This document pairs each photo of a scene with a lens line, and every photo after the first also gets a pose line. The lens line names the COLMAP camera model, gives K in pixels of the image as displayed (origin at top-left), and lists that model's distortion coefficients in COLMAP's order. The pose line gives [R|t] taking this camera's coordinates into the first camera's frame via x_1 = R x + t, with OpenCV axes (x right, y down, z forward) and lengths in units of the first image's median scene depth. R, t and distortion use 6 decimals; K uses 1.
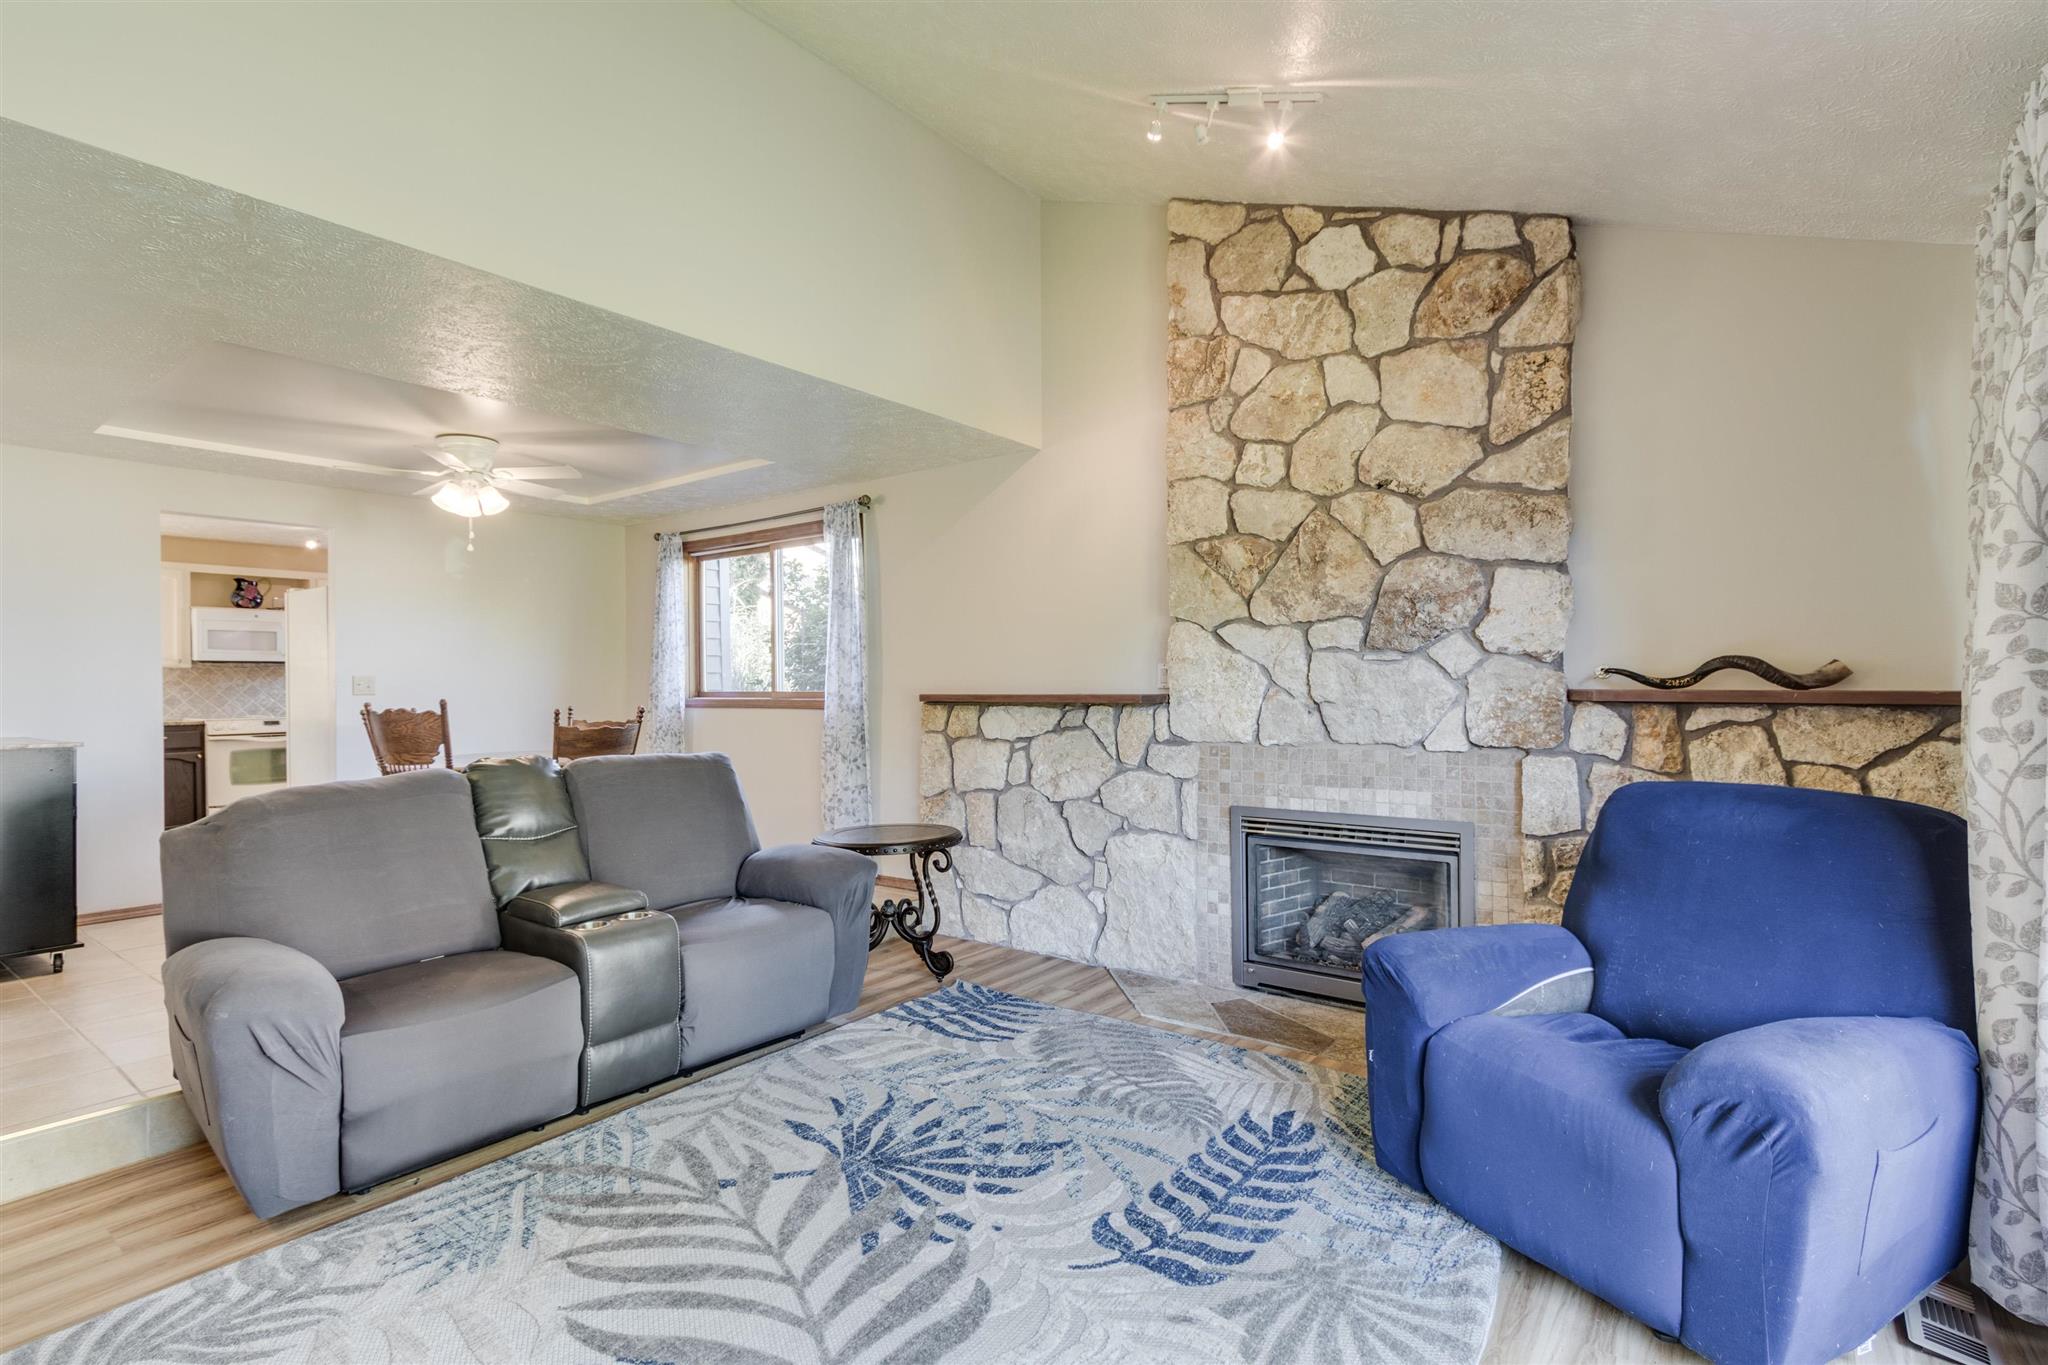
lens RADIAL K [[961.2, 0, 1022.6], [0, 961.2, 685.2], [0, 0, 1]] dist [0.000300, 0.000019]
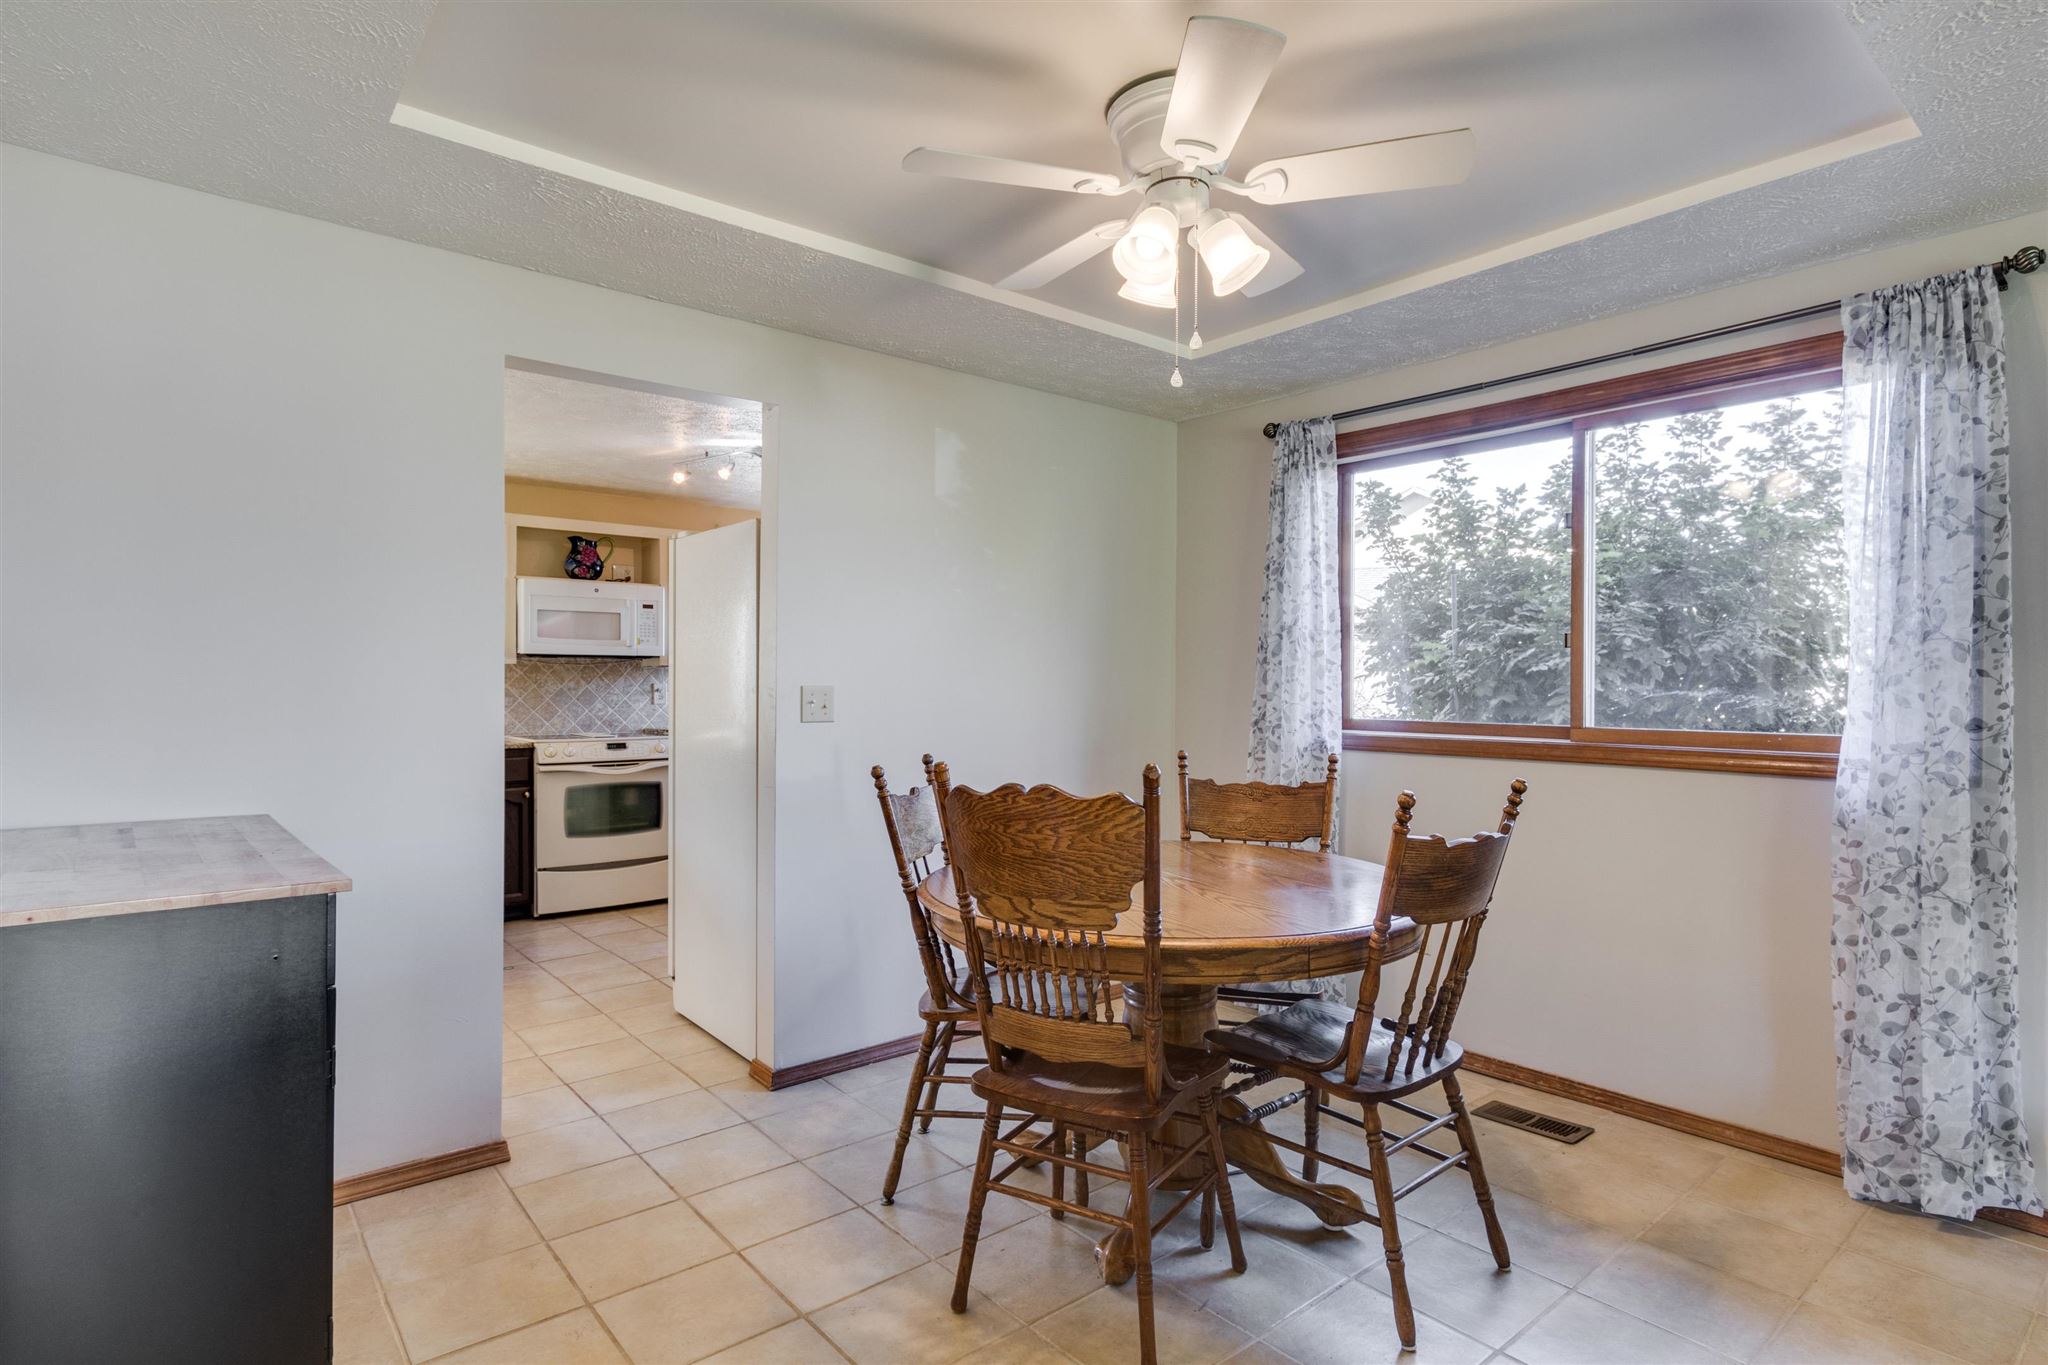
lens RADIAL K [[1052.4, 0, 1027.8], [0, 1052.4, 679.5], [0, 0, 1]] dist [-0.016001, -0.000394]
pose [[0.972600, 0.011159, -0.232216, -0.406896], [-0.011760, 0.999930, -0.001205, -0.013023], [0.232187, 0.003903, 0.972663, 0.430939]]
